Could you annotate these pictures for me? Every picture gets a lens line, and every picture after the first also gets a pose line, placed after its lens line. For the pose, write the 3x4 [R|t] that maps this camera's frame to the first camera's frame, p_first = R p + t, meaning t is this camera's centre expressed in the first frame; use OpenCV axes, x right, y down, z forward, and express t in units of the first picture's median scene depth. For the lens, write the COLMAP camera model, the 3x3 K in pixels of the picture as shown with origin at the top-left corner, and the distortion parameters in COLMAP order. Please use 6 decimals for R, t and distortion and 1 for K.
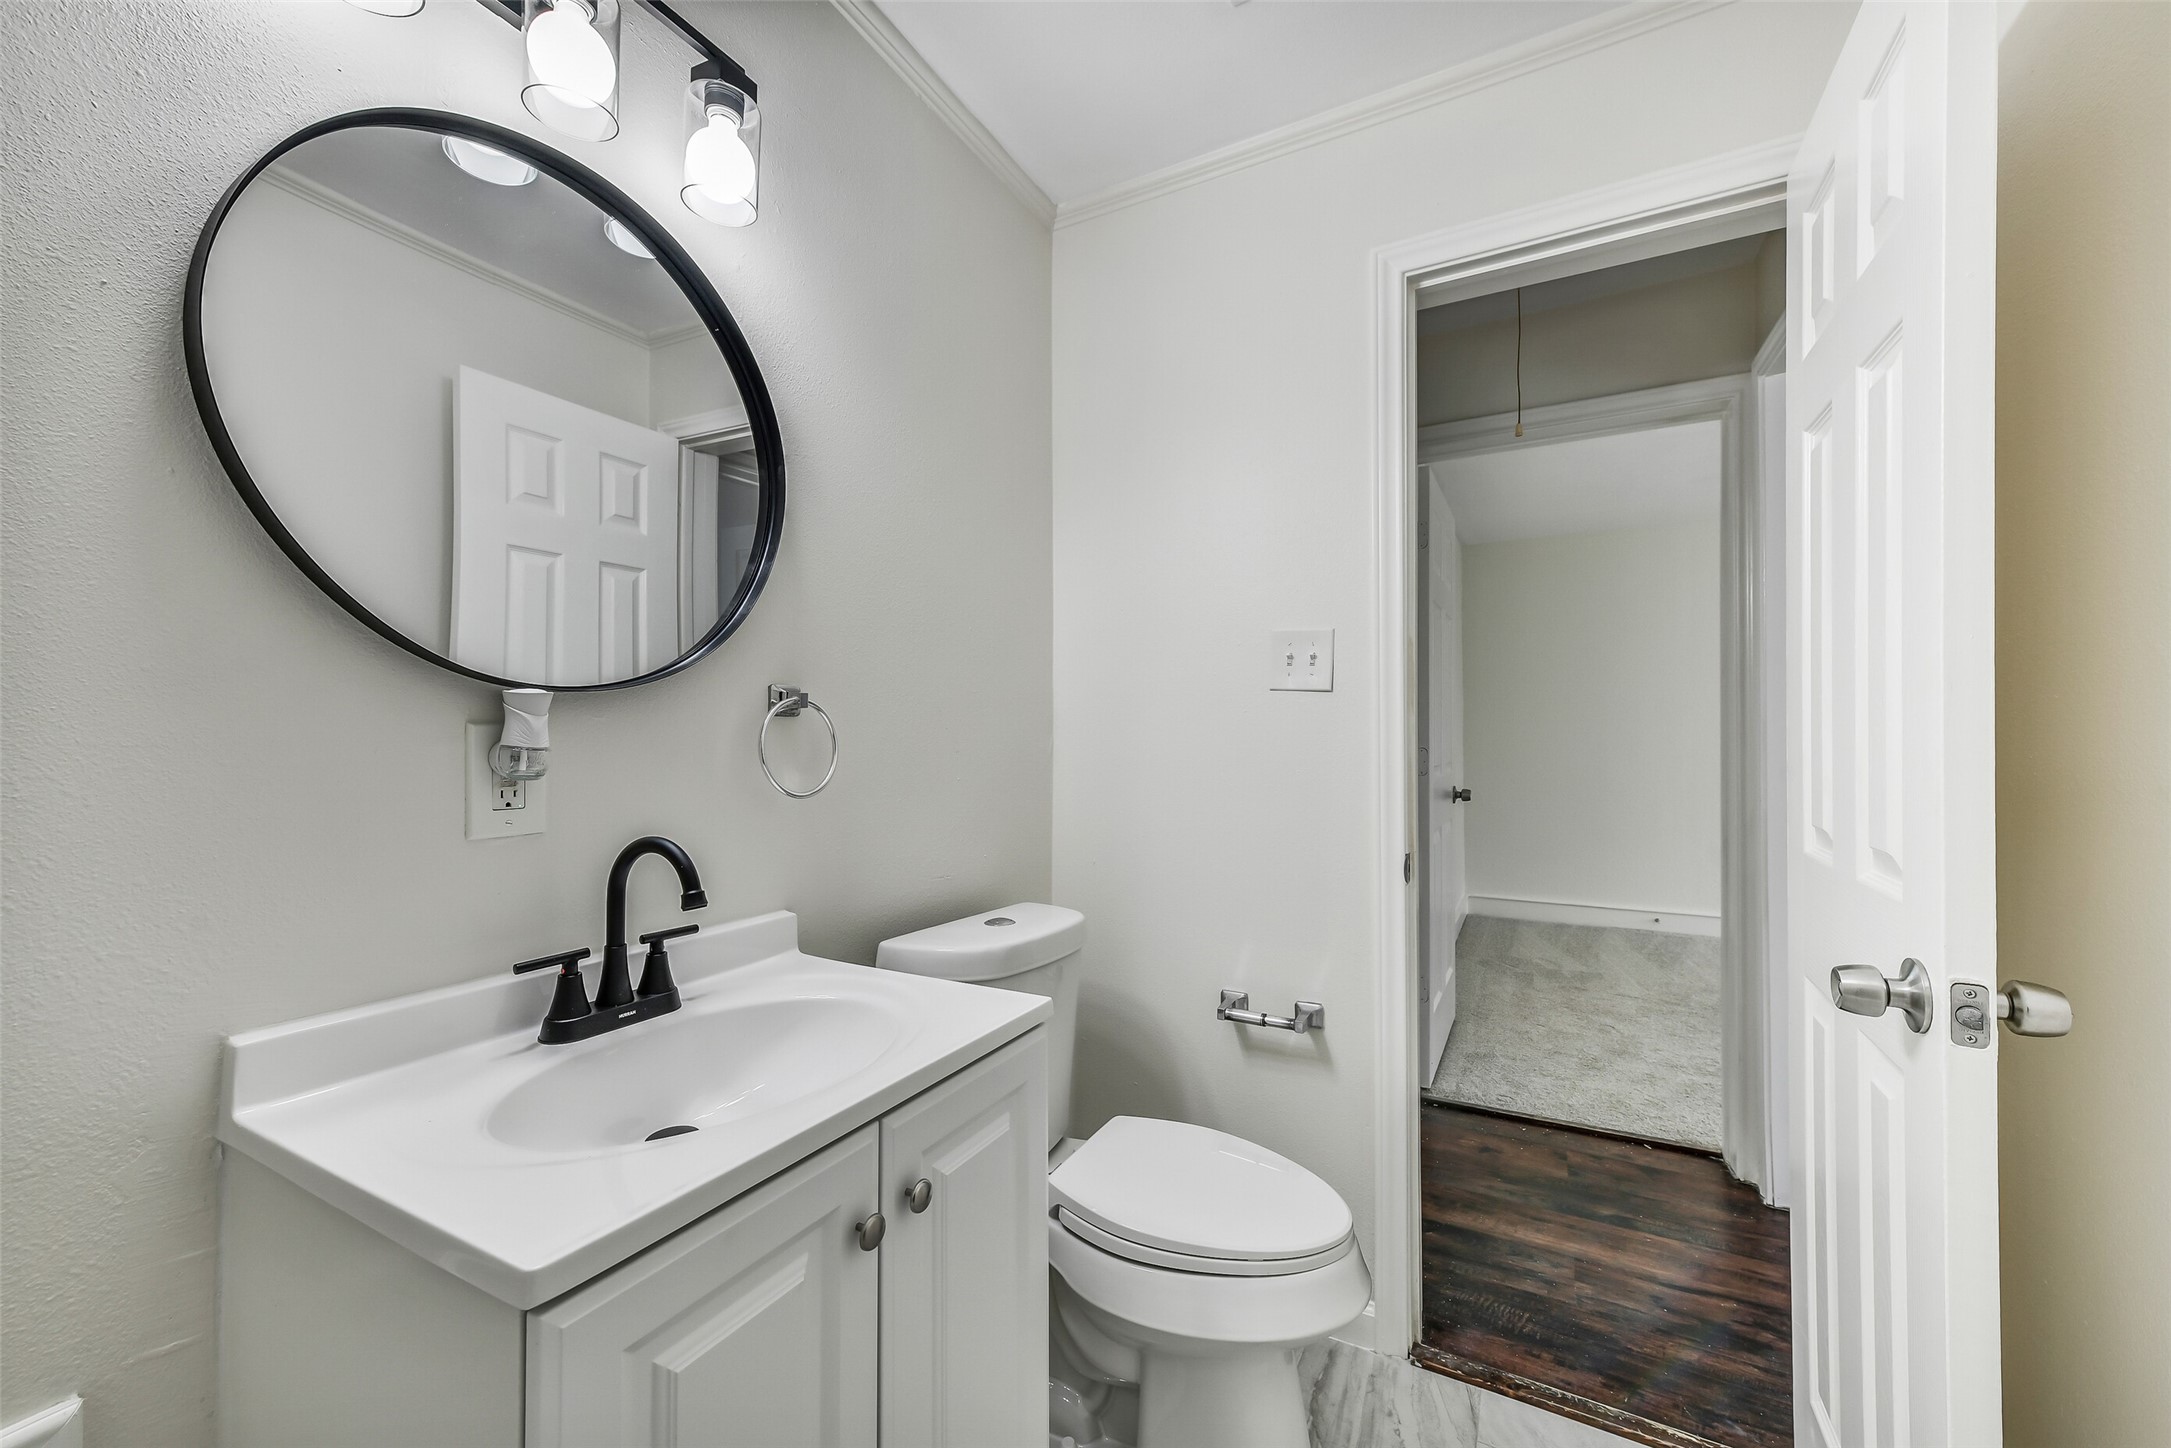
lens RADIAL K [[851.5, 0, 1089.9], [0, 851.5, 727.9], [0, 0, 1]] dist [0.012313, -0.000006]
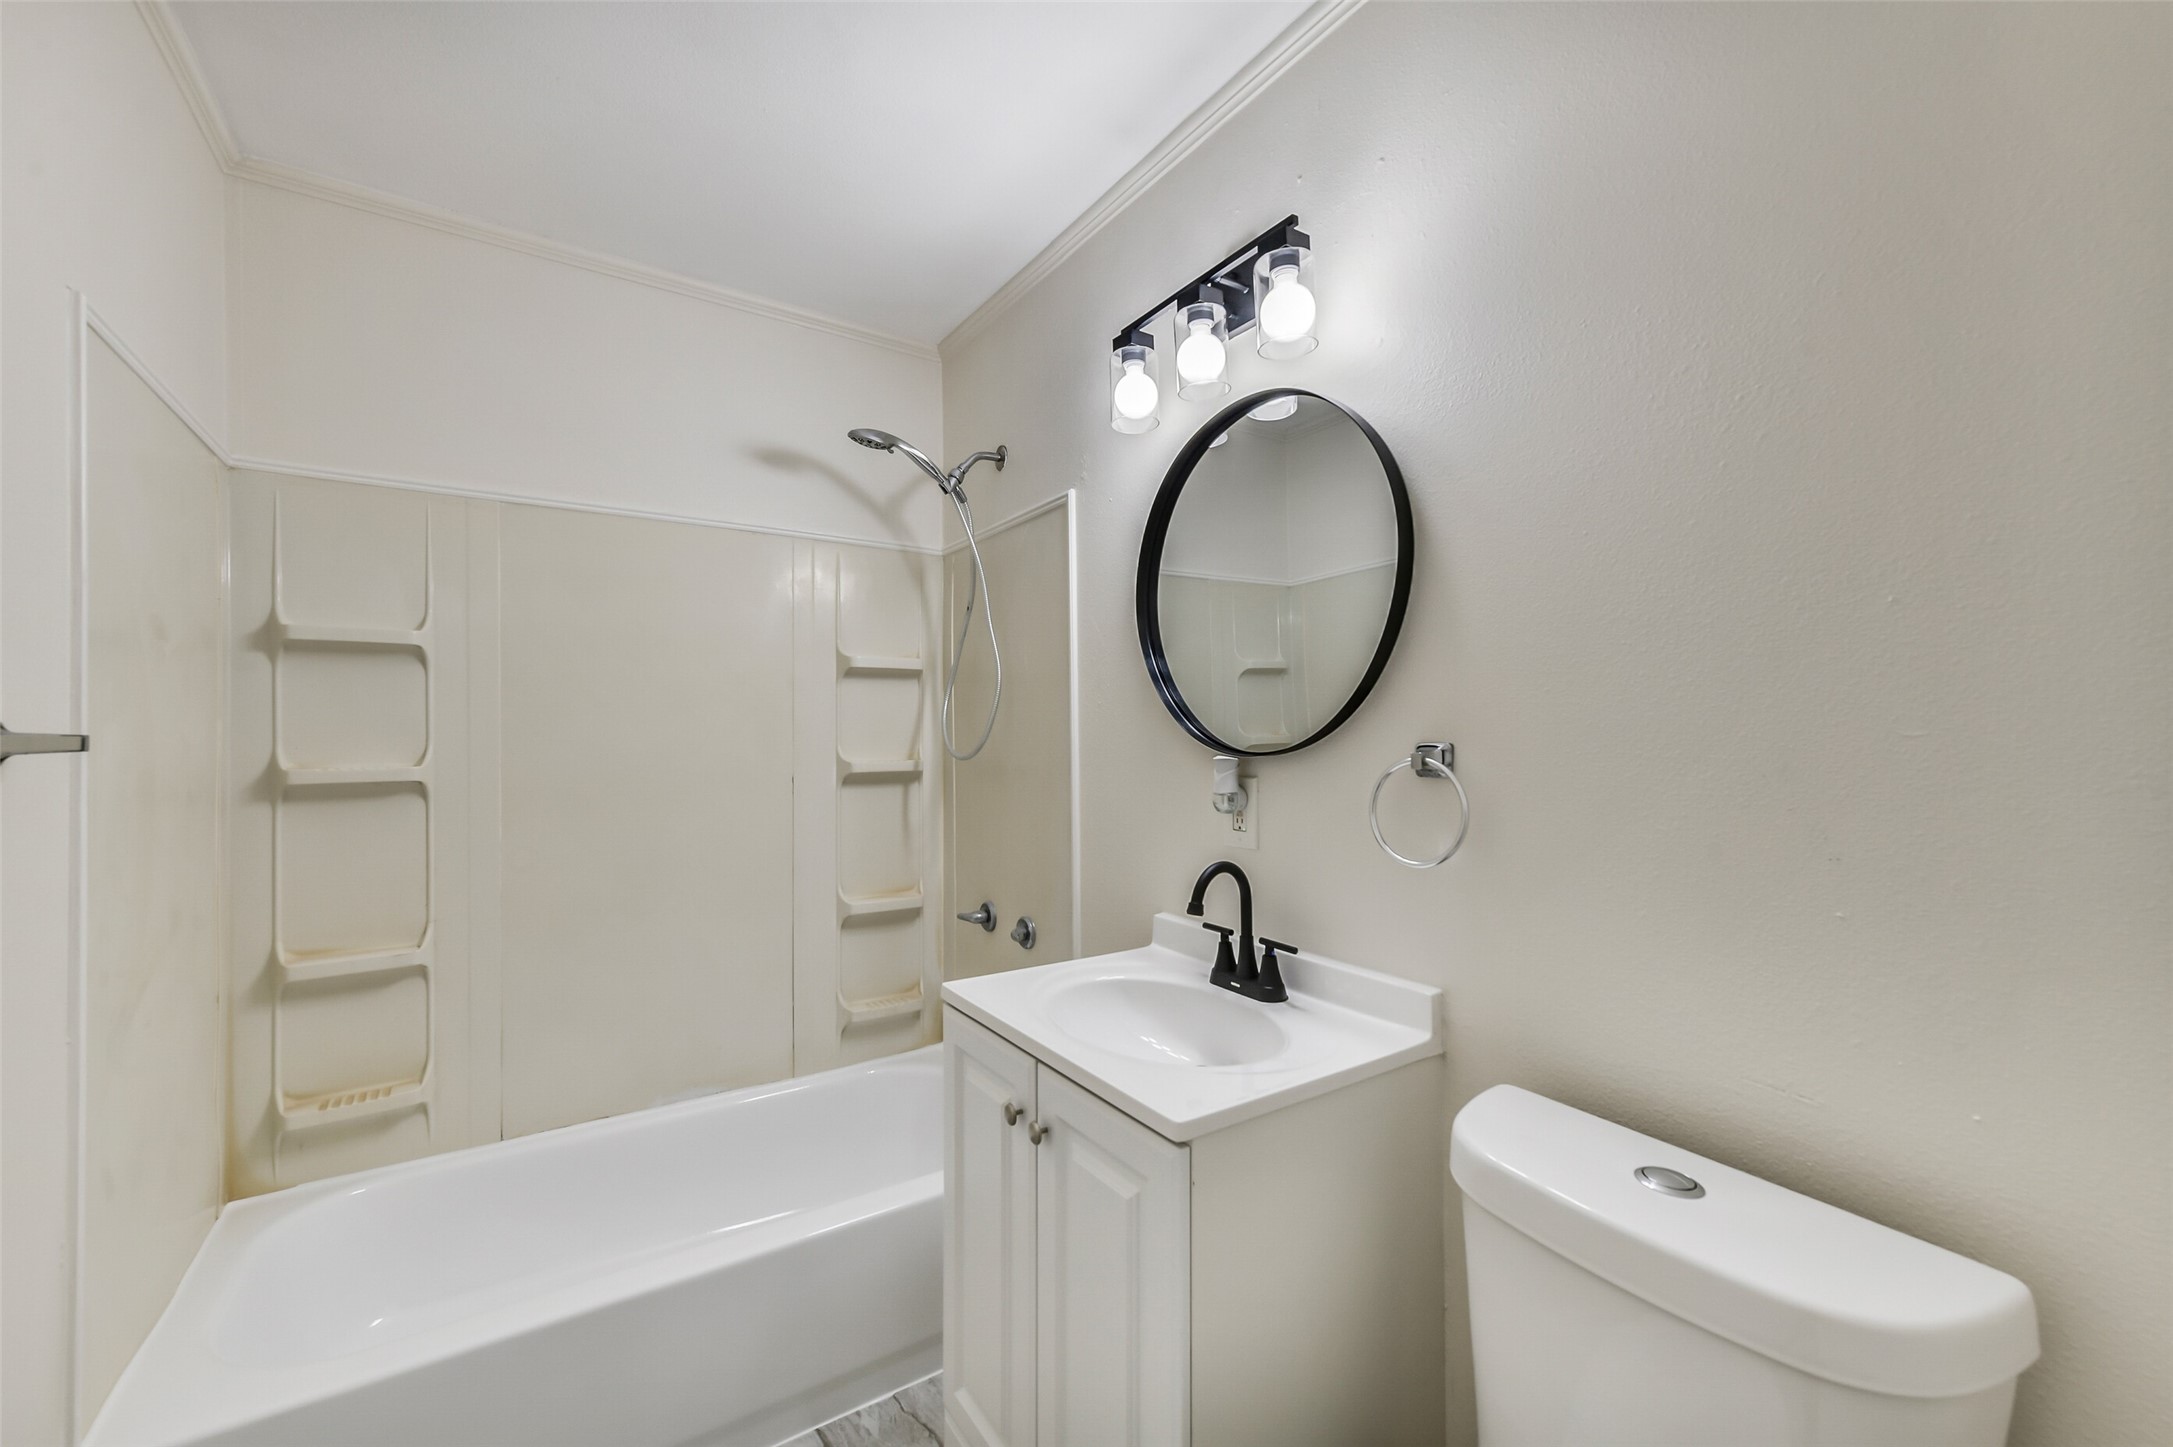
lens RADIAL K [[852.3, 0, 1090.9], [0, 852.3, 727.4], [0, 0, 1]] dist [0.012313, -0.000006]
pose [[-0.466173, 0.001200, -0.884693, 0.845150], [0.012177, 0.999913, -0.005059, -0.091436], [0.884610, -0.013131, -0.466147, 1.477776]]
